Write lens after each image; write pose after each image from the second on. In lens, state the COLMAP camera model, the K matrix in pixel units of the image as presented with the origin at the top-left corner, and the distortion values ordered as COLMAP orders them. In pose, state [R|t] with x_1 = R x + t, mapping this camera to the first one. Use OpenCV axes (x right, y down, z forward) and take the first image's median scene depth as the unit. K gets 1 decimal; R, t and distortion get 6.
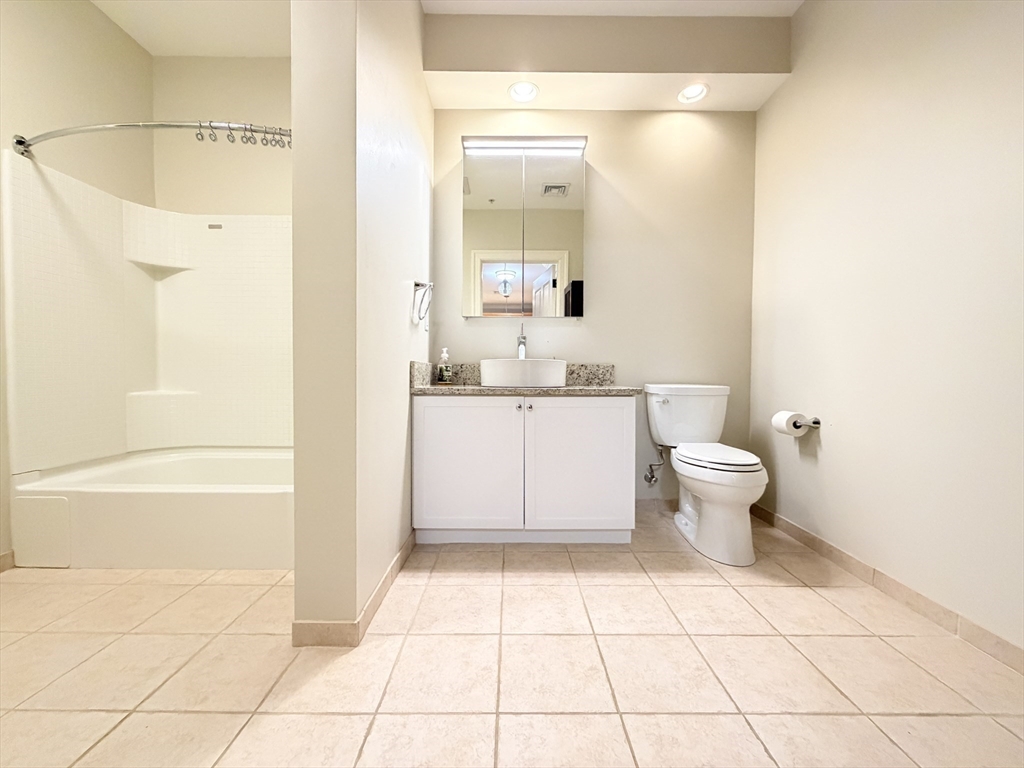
lens RADIAL K [[407.0, 0, 510.2], [0, 407.0, 382.6], [0, 0, 1]] dist [-0.000286, -0.000180]
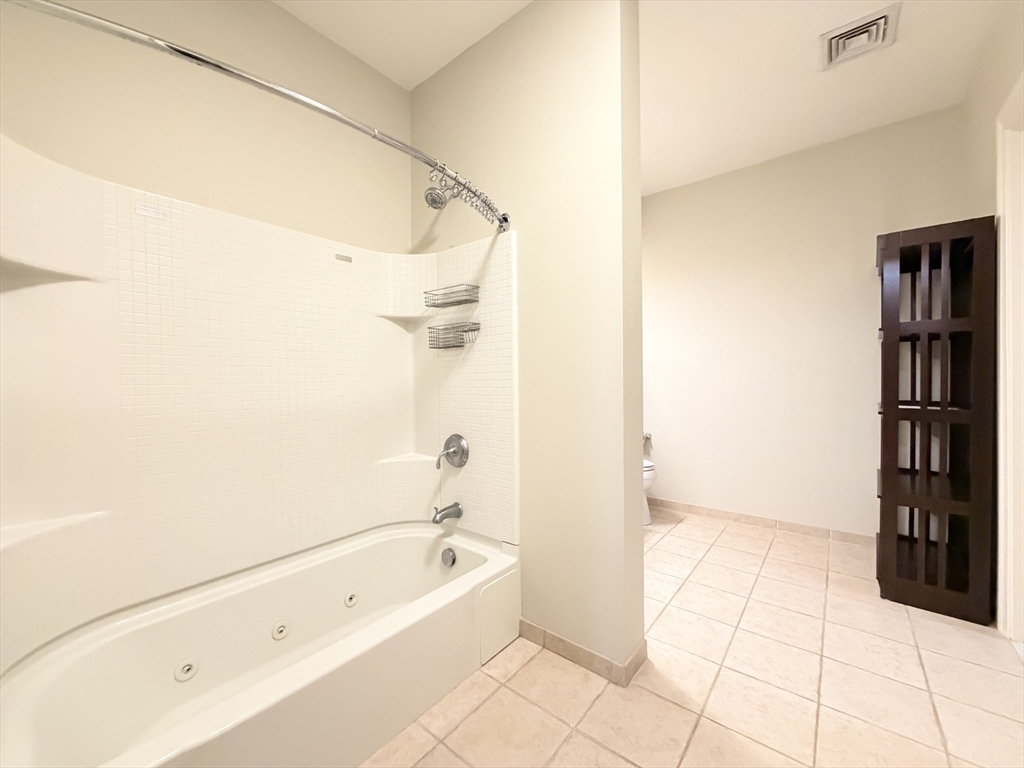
lens RADIAL K [[407.0, 0, 510.2], [0, 407.0, 382.6], [0, 0, 1]] dist [-0.000286, -0.000180]
pose [[0.628507, -0.019682, 0.777555, -1.270851], [0.029829, 0.999554, 0.001190, -0.194668], [-0.777232, 0.022446, 0.628813, 0.379159]]
